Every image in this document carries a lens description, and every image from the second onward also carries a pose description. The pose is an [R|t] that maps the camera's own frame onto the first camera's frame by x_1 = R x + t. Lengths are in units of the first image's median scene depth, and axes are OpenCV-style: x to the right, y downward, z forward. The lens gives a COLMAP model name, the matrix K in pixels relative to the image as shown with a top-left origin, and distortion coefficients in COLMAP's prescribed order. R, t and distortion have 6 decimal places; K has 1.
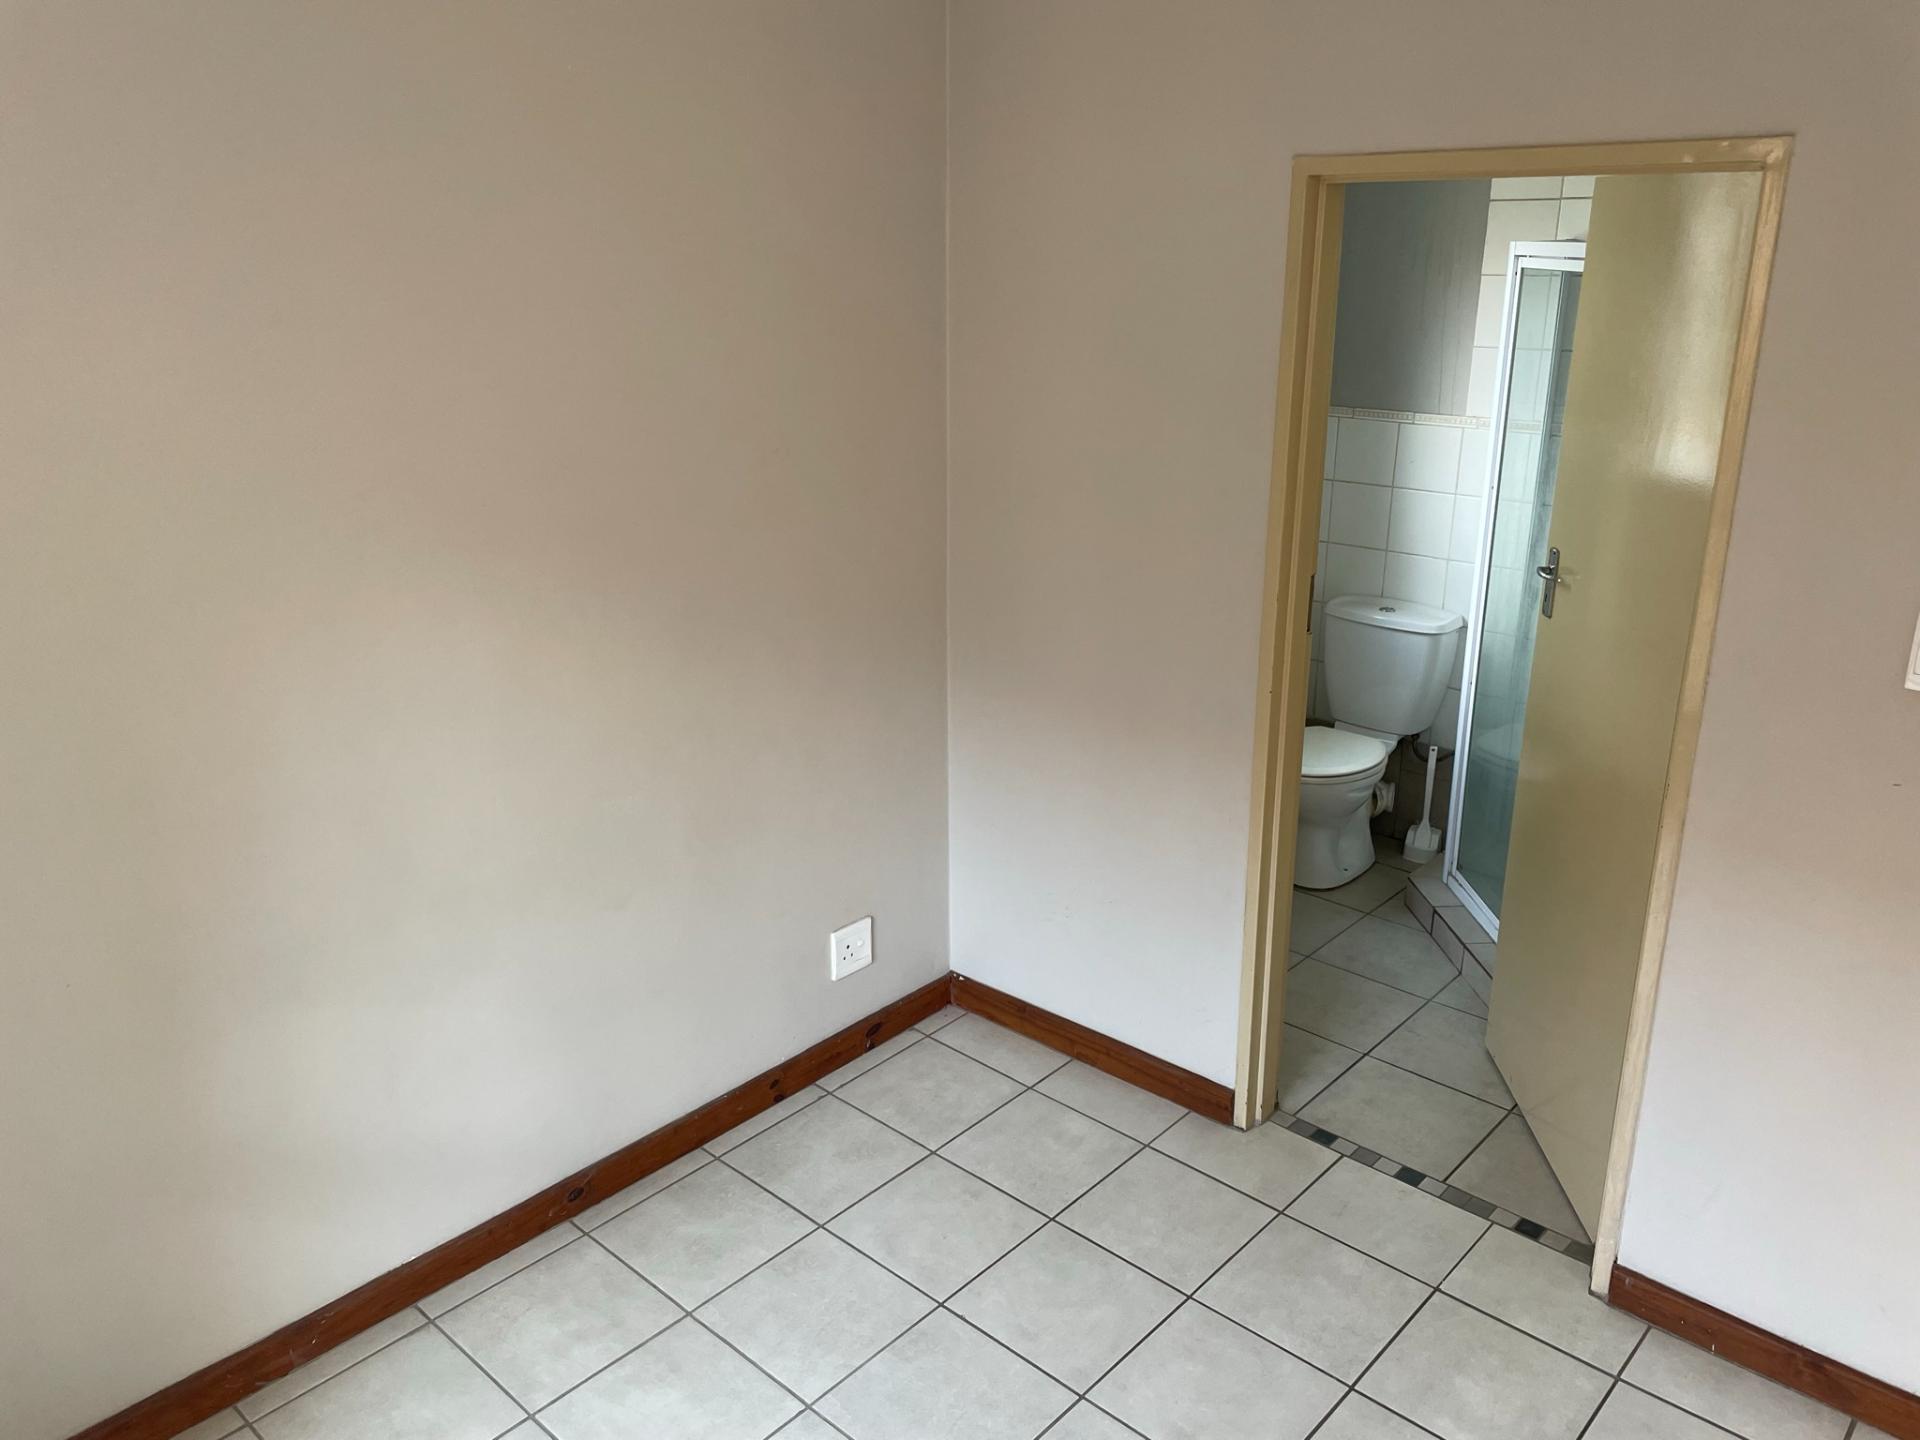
lens RADIAL K [[1461.4, 0, 967.1], [0, 1461.4, 676.3], [0, 0, 1]] dist [0.083046, -0.104346]
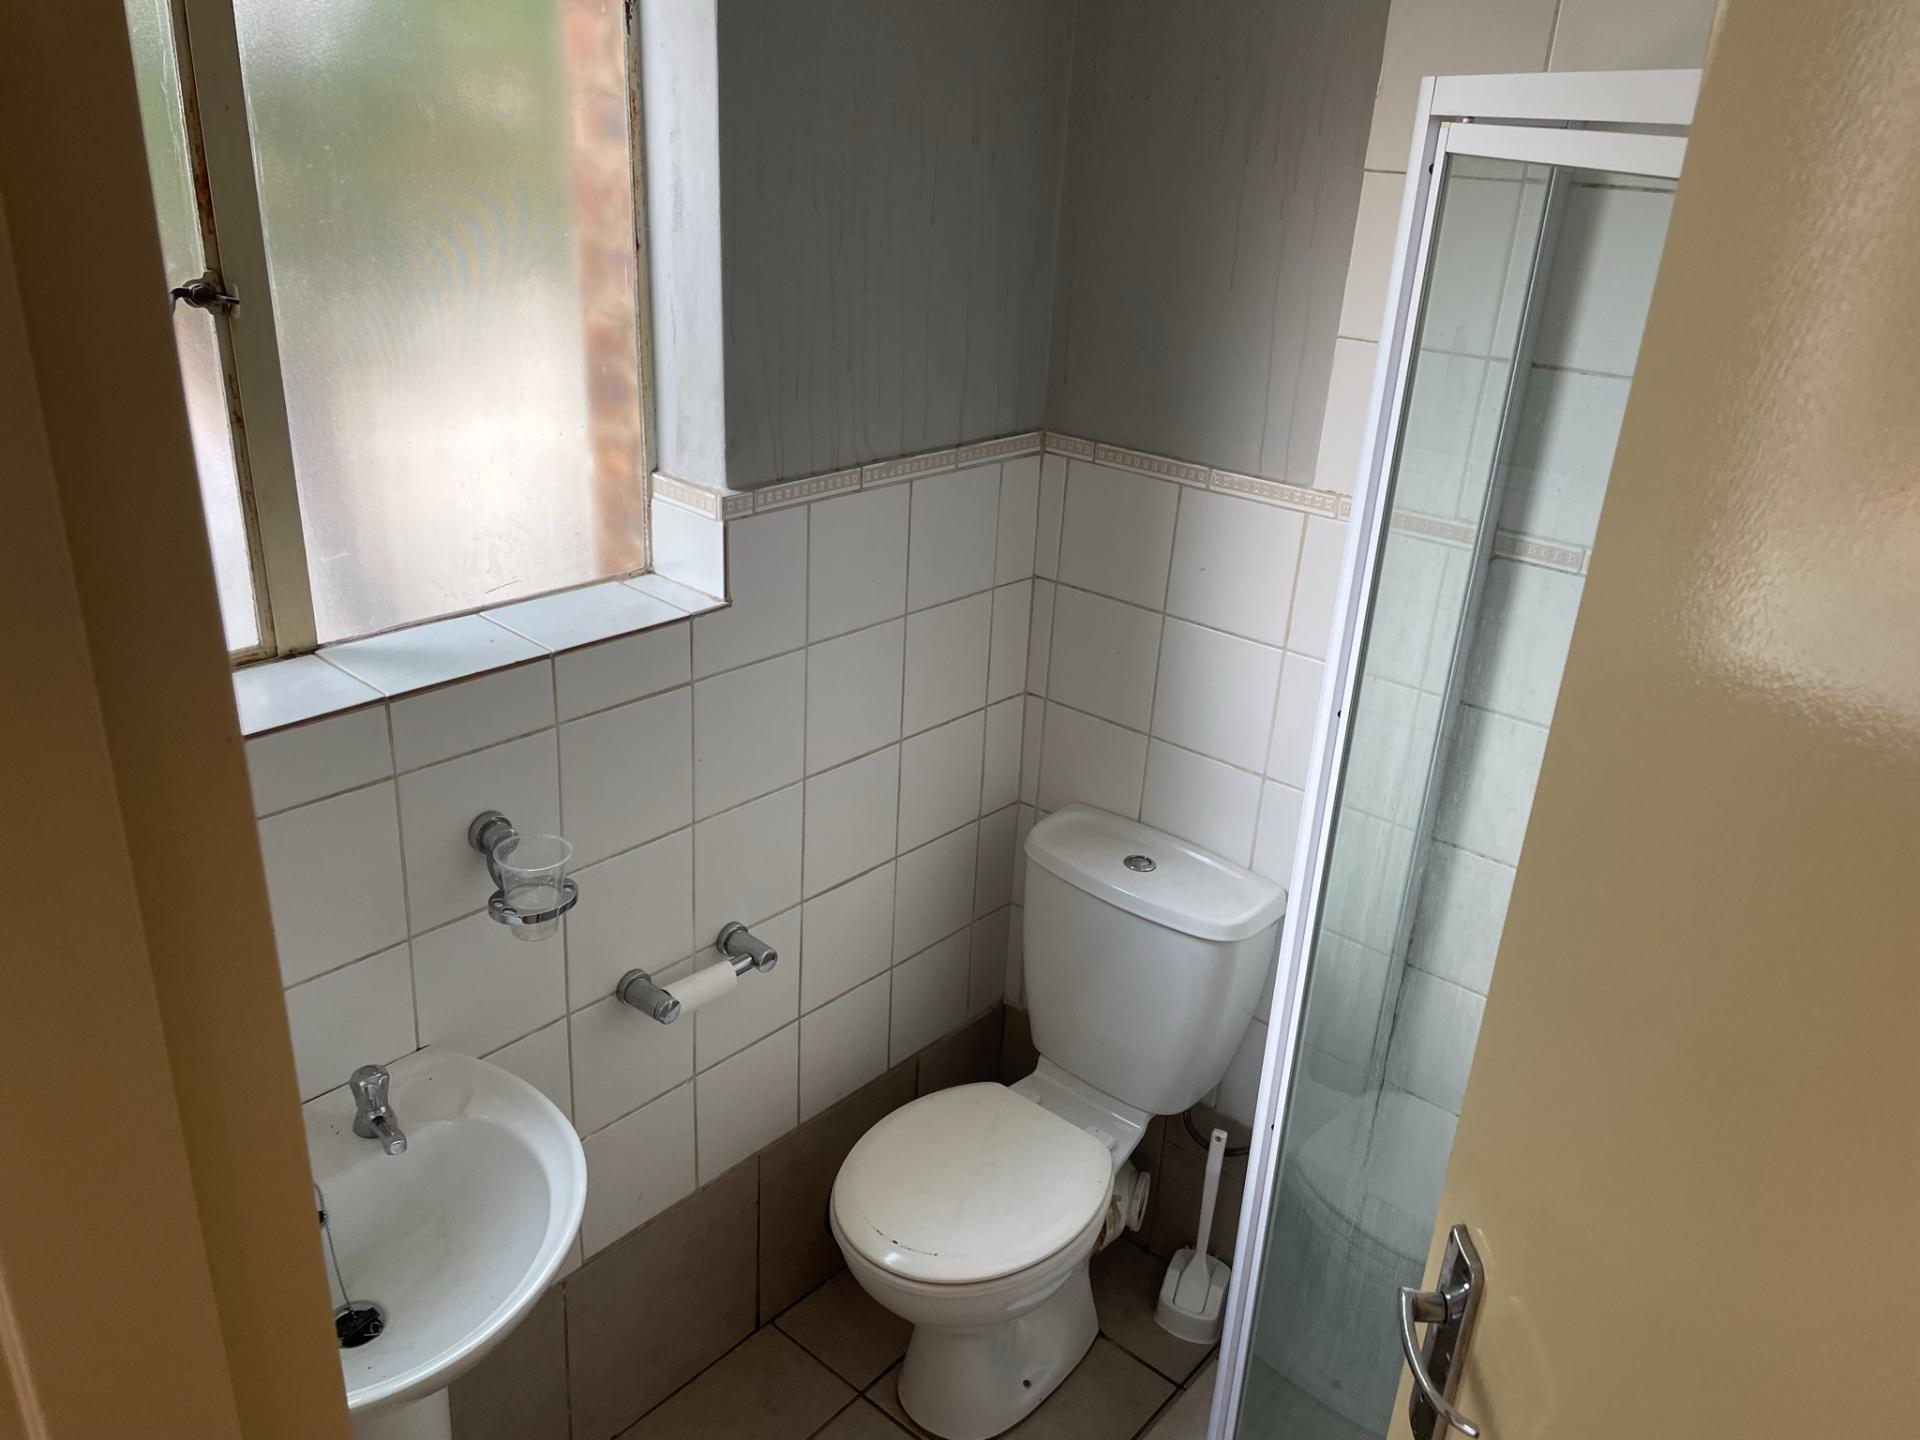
lens RADIAL K [[1461.4, 0, 958.6], [0, 1461.4, 722.2], [0, 0, 1]] dist [0.083046, -0.104346]
pose [[0.998445, 0.035235, 0.043208, 0.204754], [-0.039680, 0.993495, 0.106743, -0.143981], [-0.039166, -0.108291, 0.993347, 0.527525]]
